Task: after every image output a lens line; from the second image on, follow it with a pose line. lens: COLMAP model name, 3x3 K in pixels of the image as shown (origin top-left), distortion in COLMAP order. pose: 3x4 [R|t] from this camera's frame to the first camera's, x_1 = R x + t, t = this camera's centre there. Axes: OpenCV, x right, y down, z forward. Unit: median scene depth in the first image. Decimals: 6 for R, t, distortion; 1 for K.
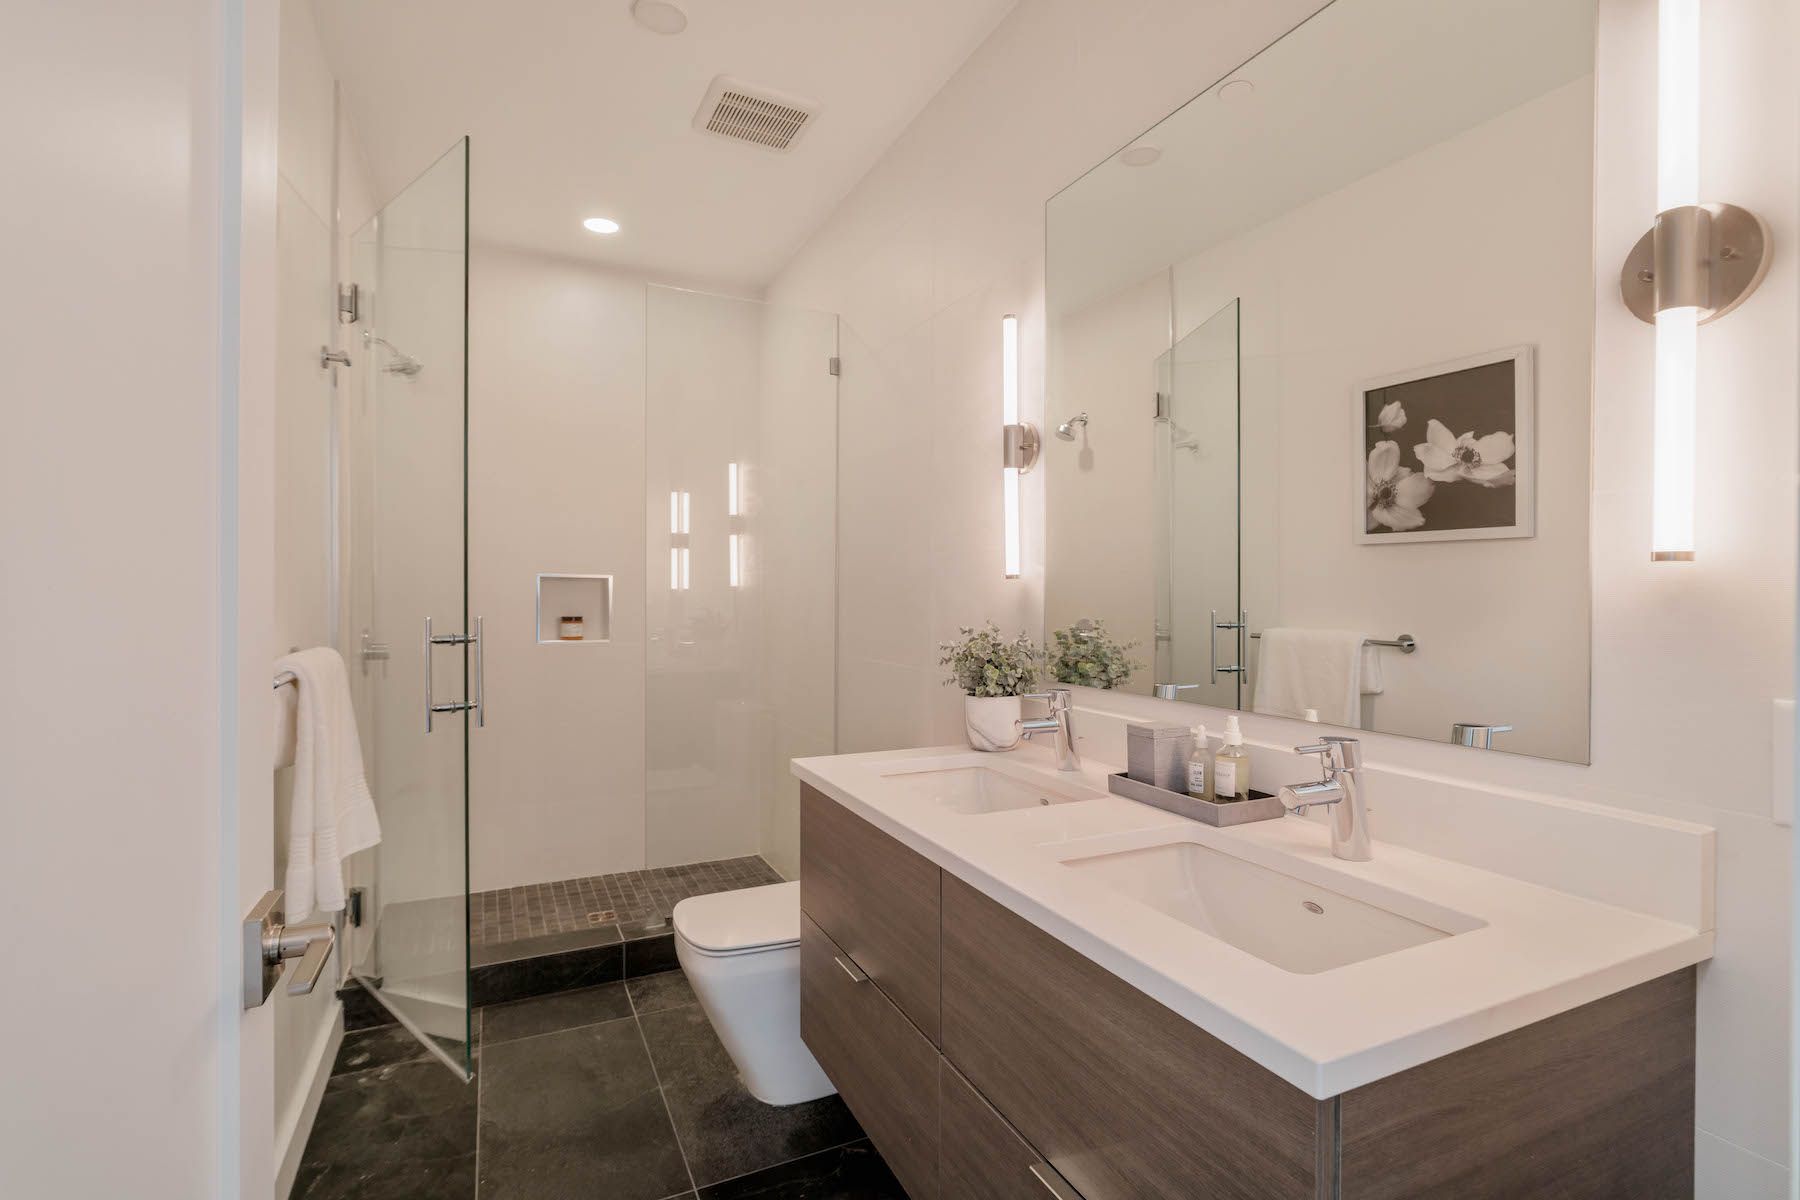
lens RADIAL K [[871.5, 0, 908.8], [0, 871.5, 605.4], [0, 0, 1]] dist [-0.015257, -0.000723]
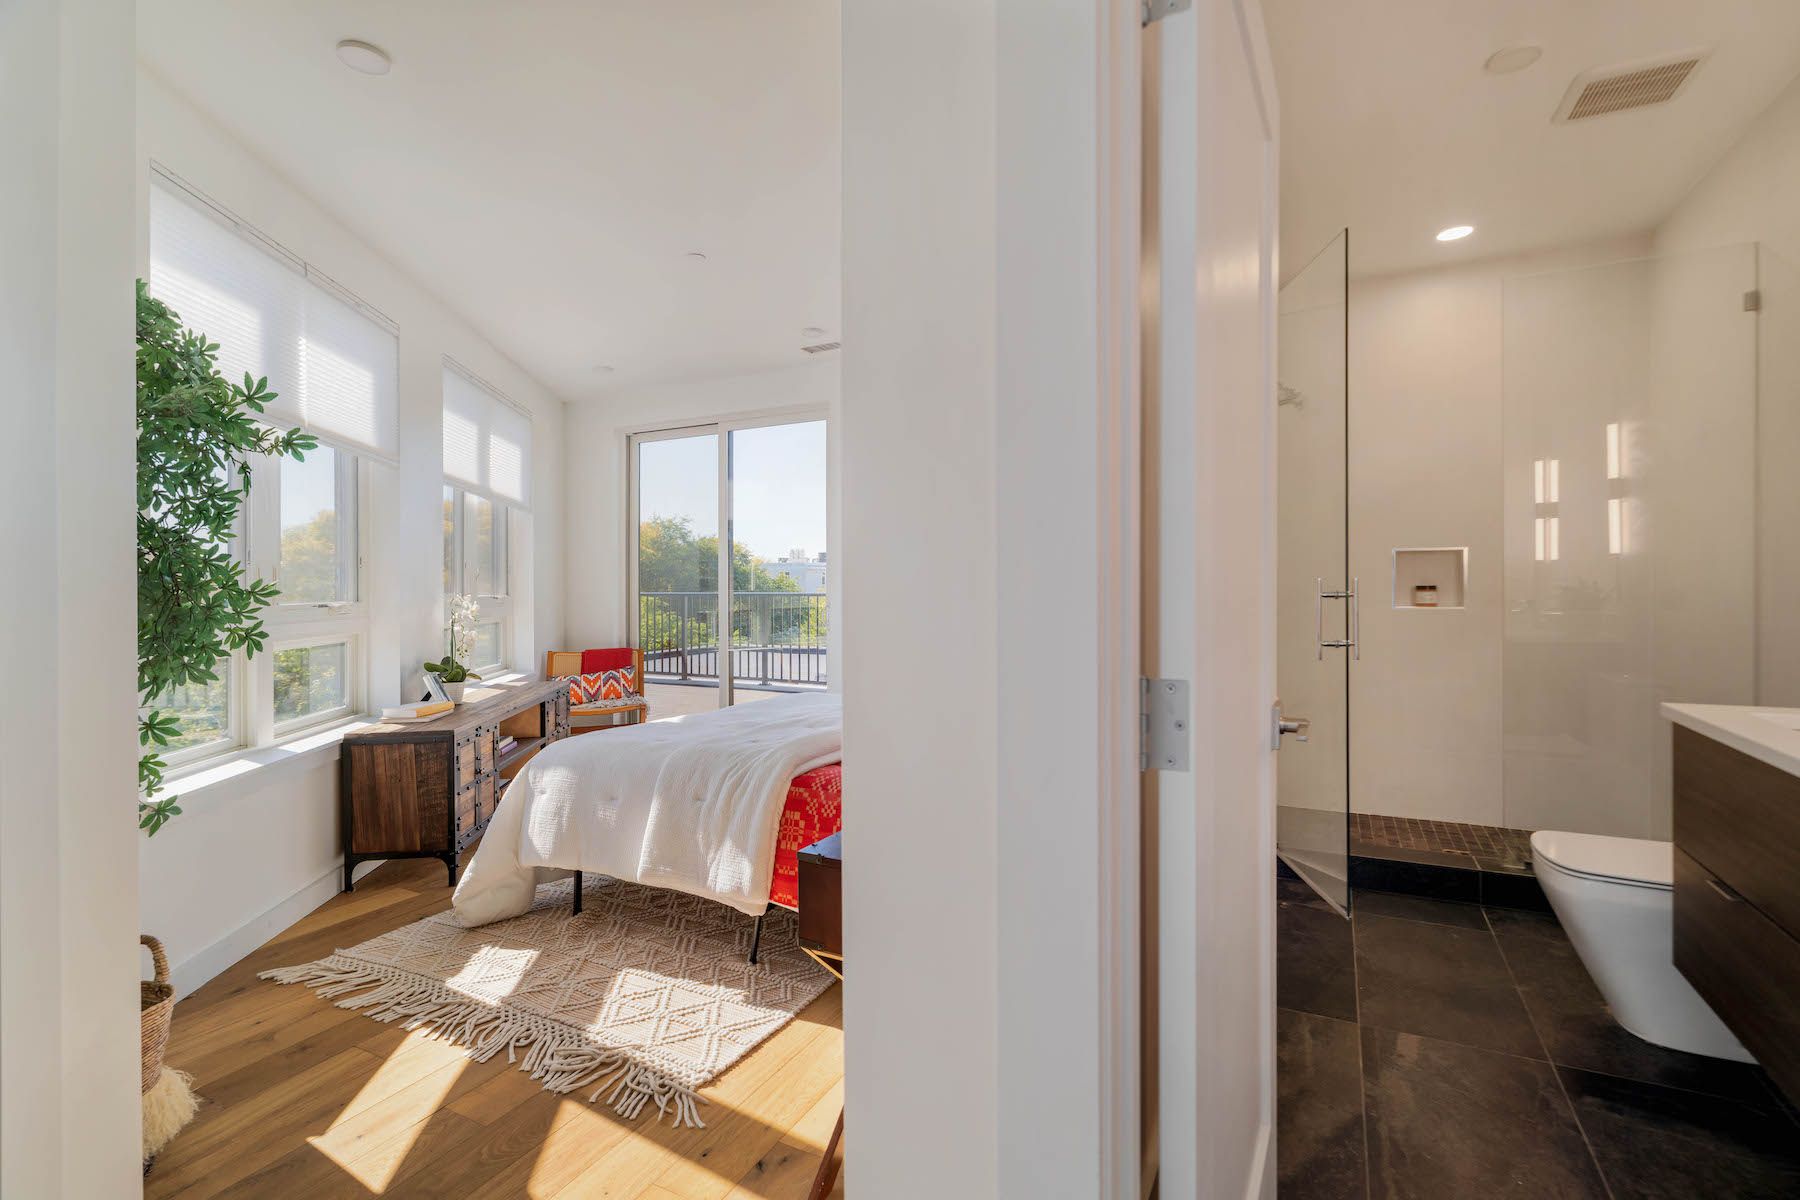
lens RADIAL K [[818.1, 0, 909.0], [0, 818.1, 595.6], [0, 0, 1]] dist [-0.002369, 0.001640]
pose [[0.601871, 0.000757, -0.798593, 0.056363], [0.007371, 0.999952, 0.006504, 0.014979], [0.798559, -0.009801, 0.601837, -0.177492]]
